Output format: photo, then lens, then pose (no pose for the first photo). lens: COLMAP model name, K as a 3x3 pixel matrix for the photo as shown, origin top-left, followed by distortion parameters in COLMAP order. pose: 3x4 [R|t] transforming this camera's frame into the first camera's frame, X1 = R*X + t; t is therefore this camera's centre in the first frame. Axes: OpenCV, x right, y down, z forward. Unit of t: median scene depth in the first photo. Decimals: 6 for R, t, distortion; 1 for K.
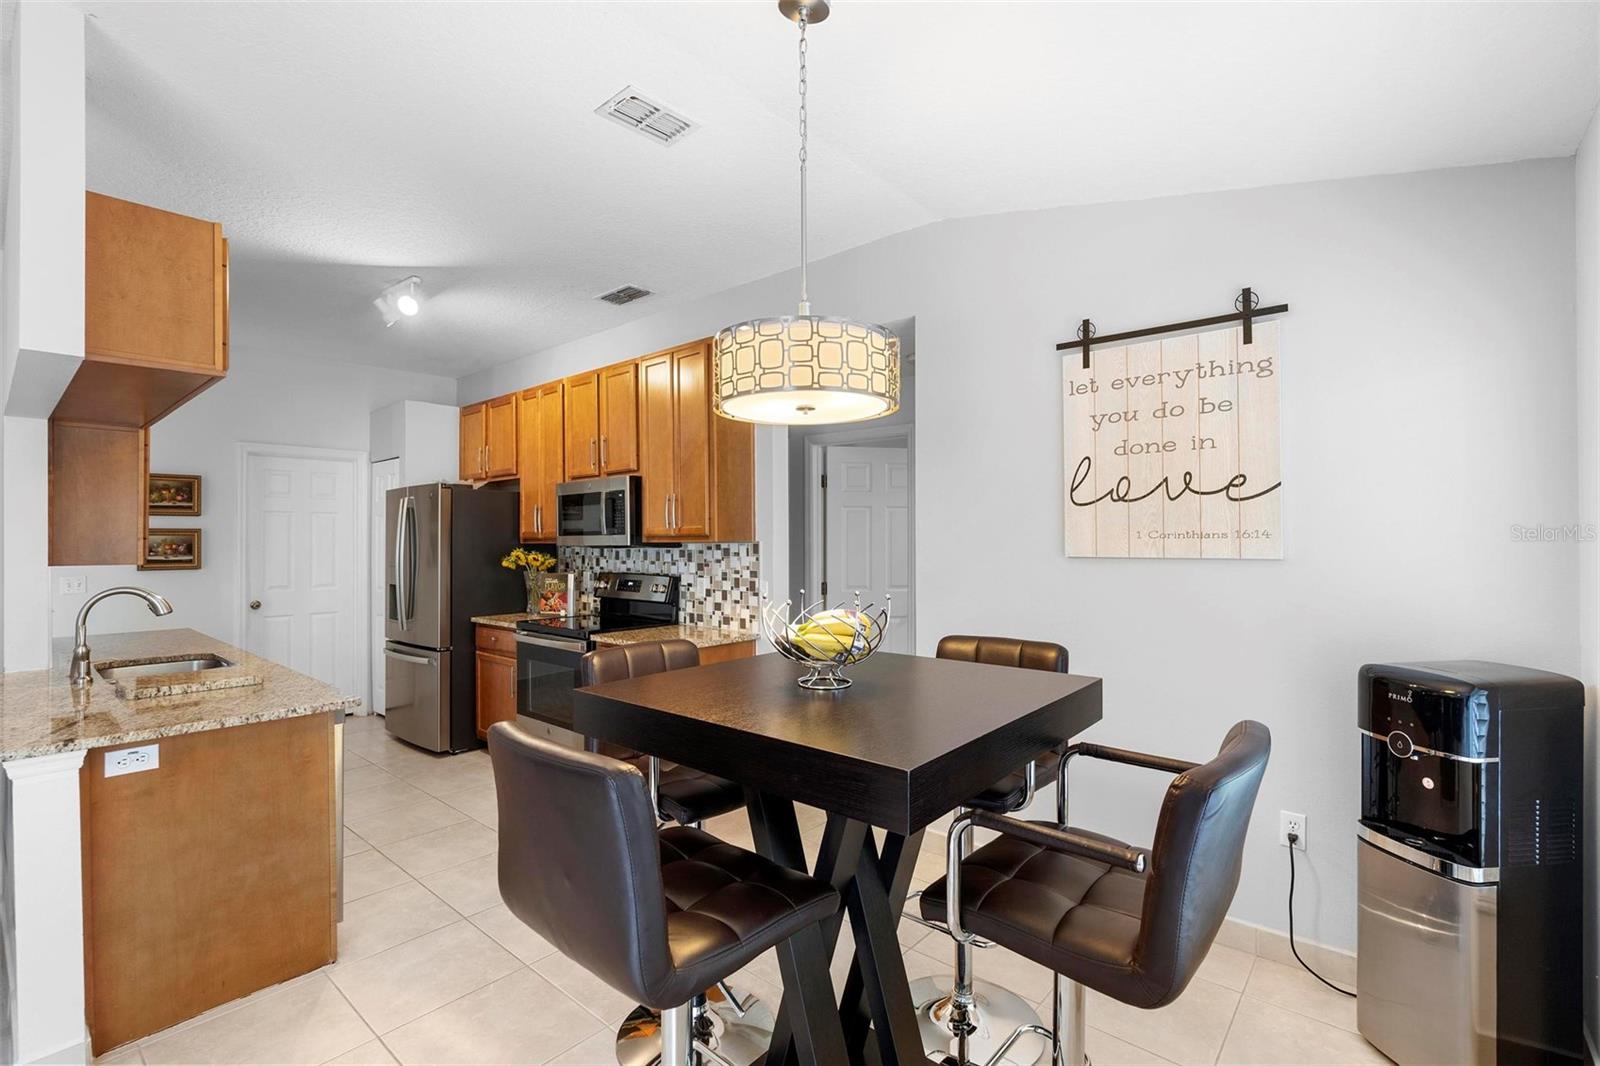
lens RADIAL K [[722.2, 0, 799.3], [0, 722.2, 535.5], [0, 0, 1]] dist [-0.003312, 0.000771]
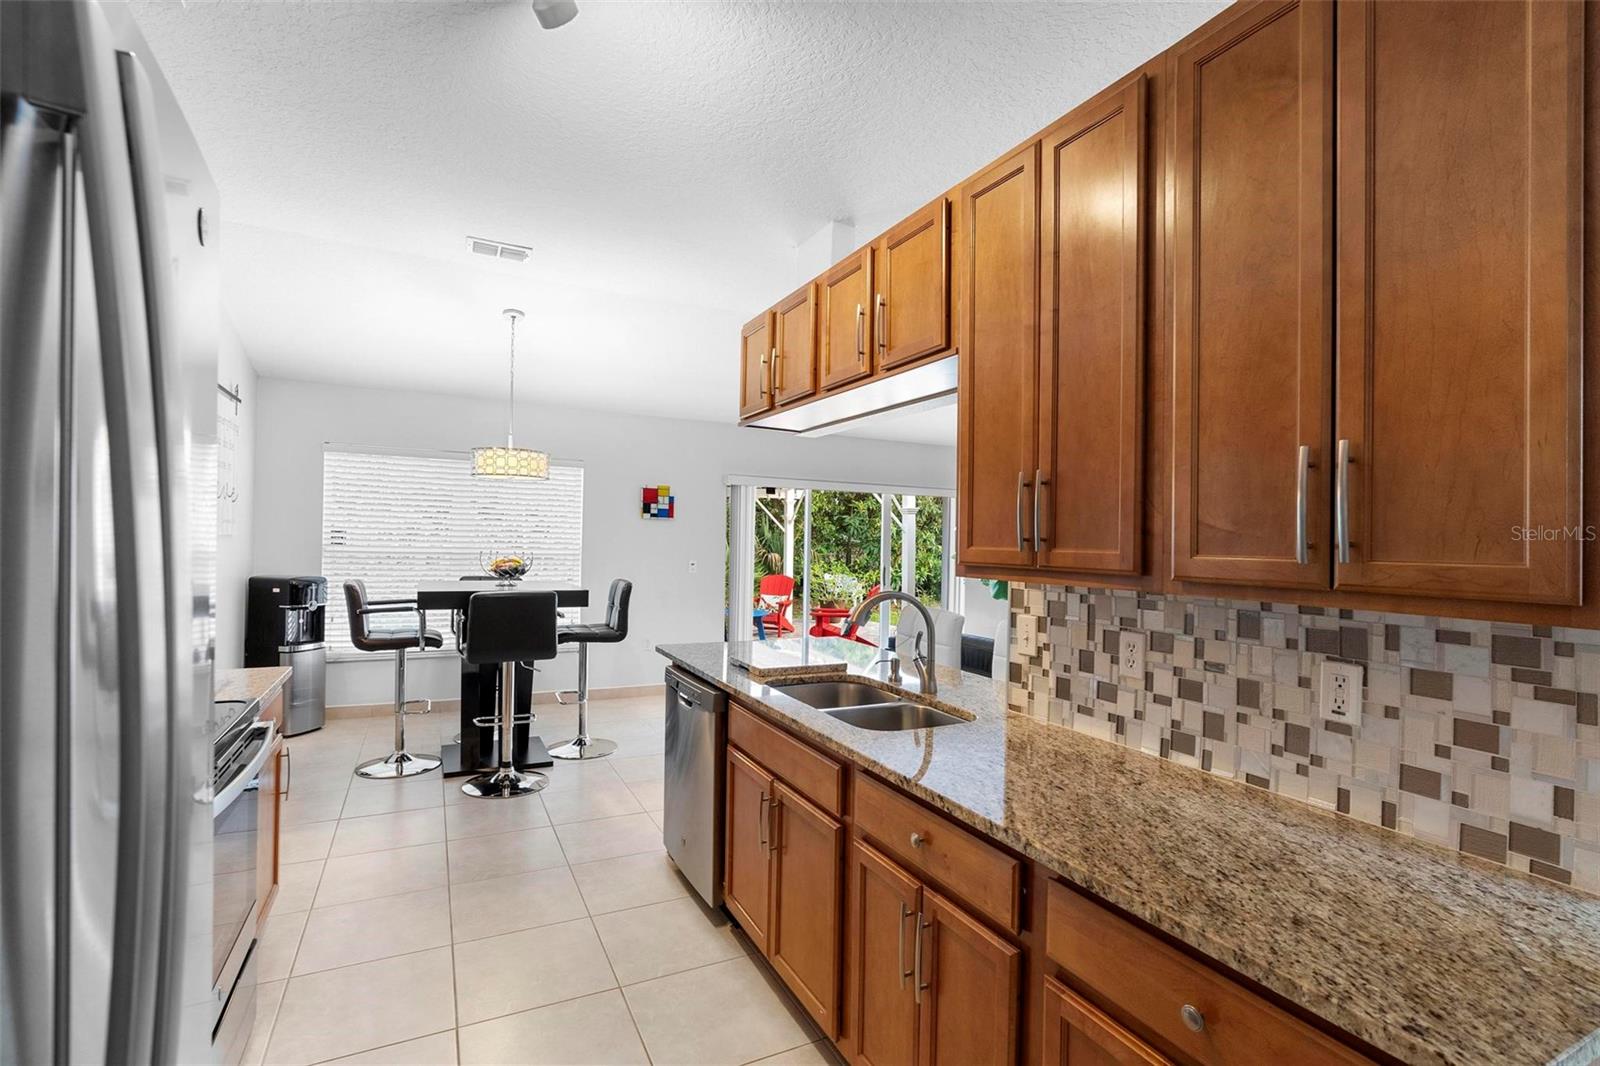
lens RADIAL K [[722.2, 0, 786.0], [0, 722.2, 537.7], [0, 0, 1]] dist [-0.003312, 0.000771]
pose [[-0.921777, -0.014977, 0.387431, -0.812107], [-0.019035, 0.999797, -0.006638, 0.015664], [-0.387252, -0.013494, -0.921875, 1.289094]]
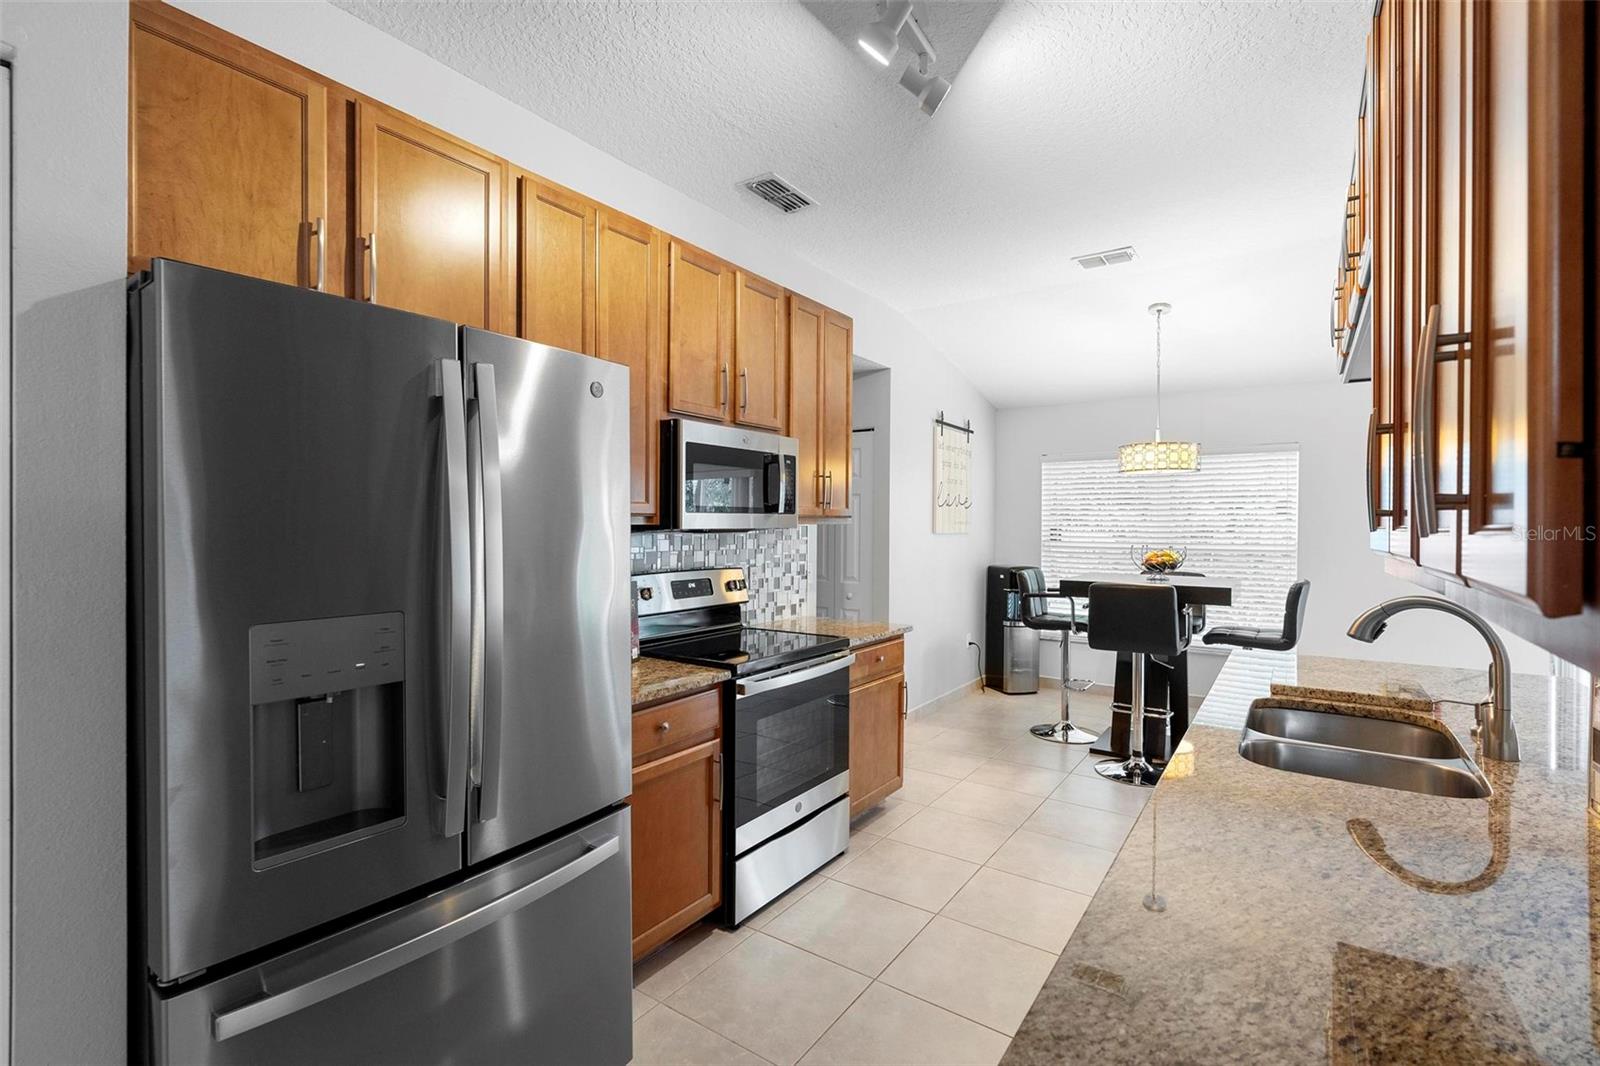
lens RADIAL K [[722.2, 0, 800.1], [0, 722.2, 537.3], [0, 0, 1]] dist [-0.003312, 0.000771]
pose [[-0.105919, -0.008076, 0.994342, -1.034637], [-0.005261, 0.999958, 0.007561, 0.019043], [-0.994361, -0.004430, -0.105957, 1.099120]]
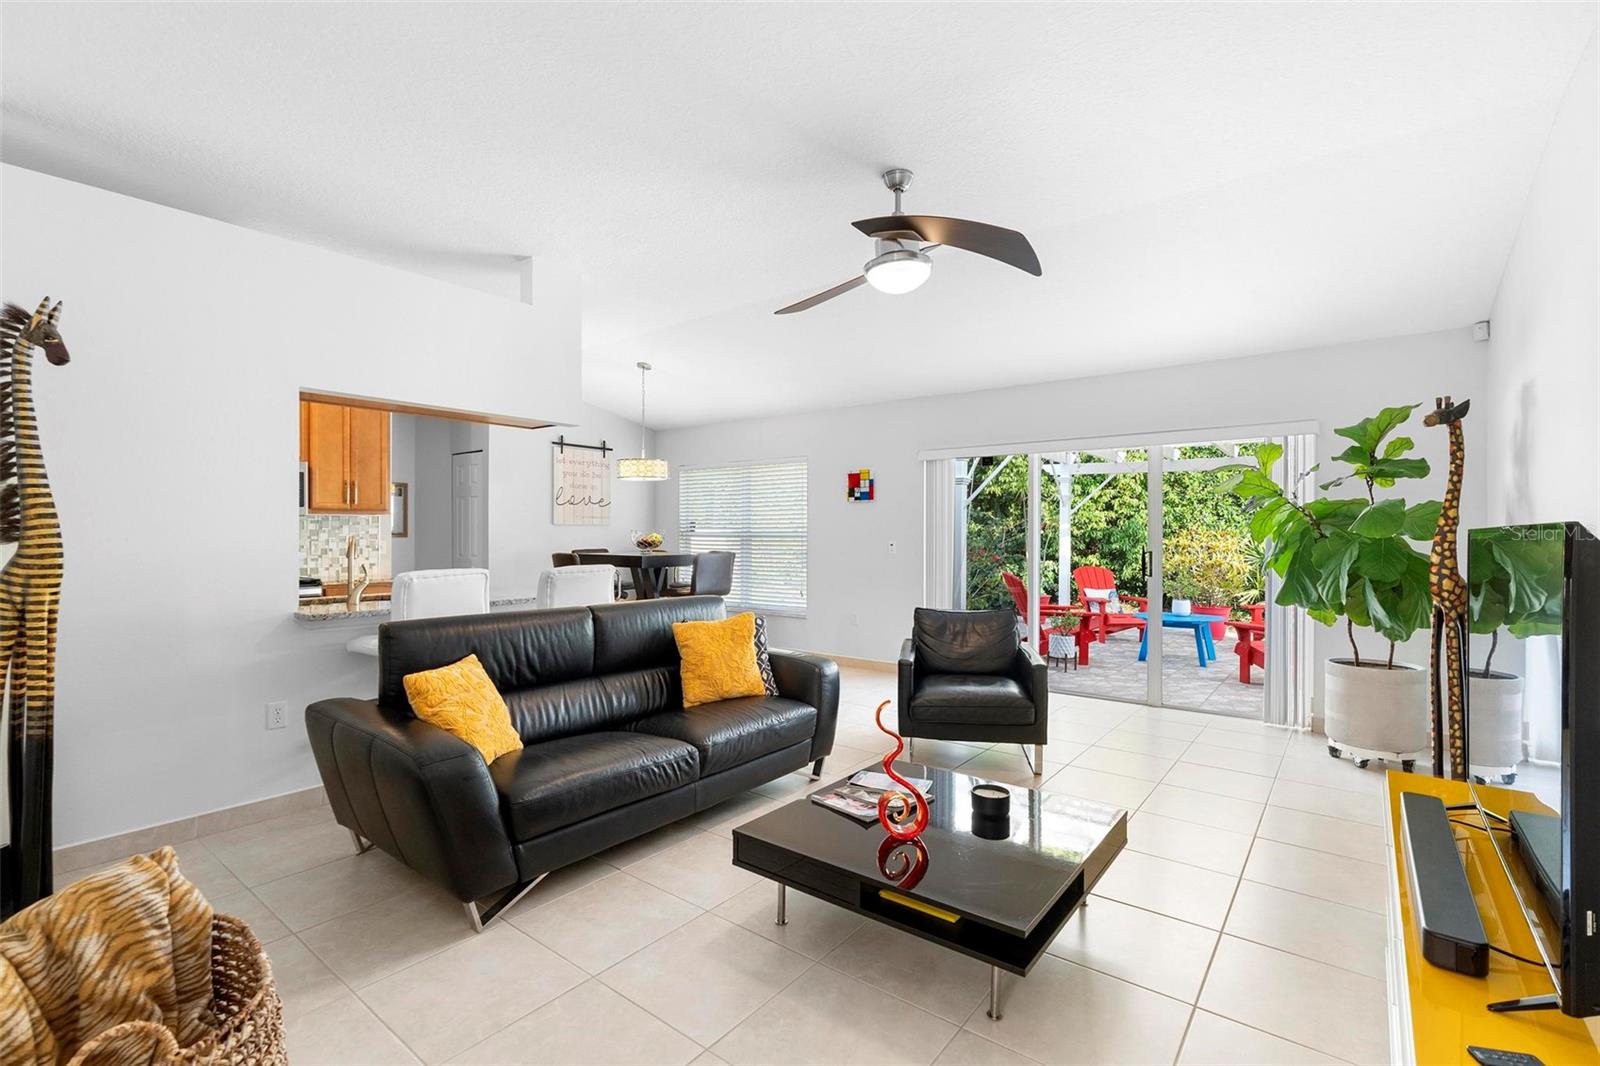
lens RADIAL K [[722.2, 0, 789.6], [0, 722.2, 538.2], [0, 0, 1]] dist [-0.003312, 0.000771]
pose [[-0.046284, -0.000180, 0.998928, -1.601161], [-0.002977, 0.999996, 0.000042, 0.054200], [-0.998924, -0.002972, -0.046284, 0.195725]]
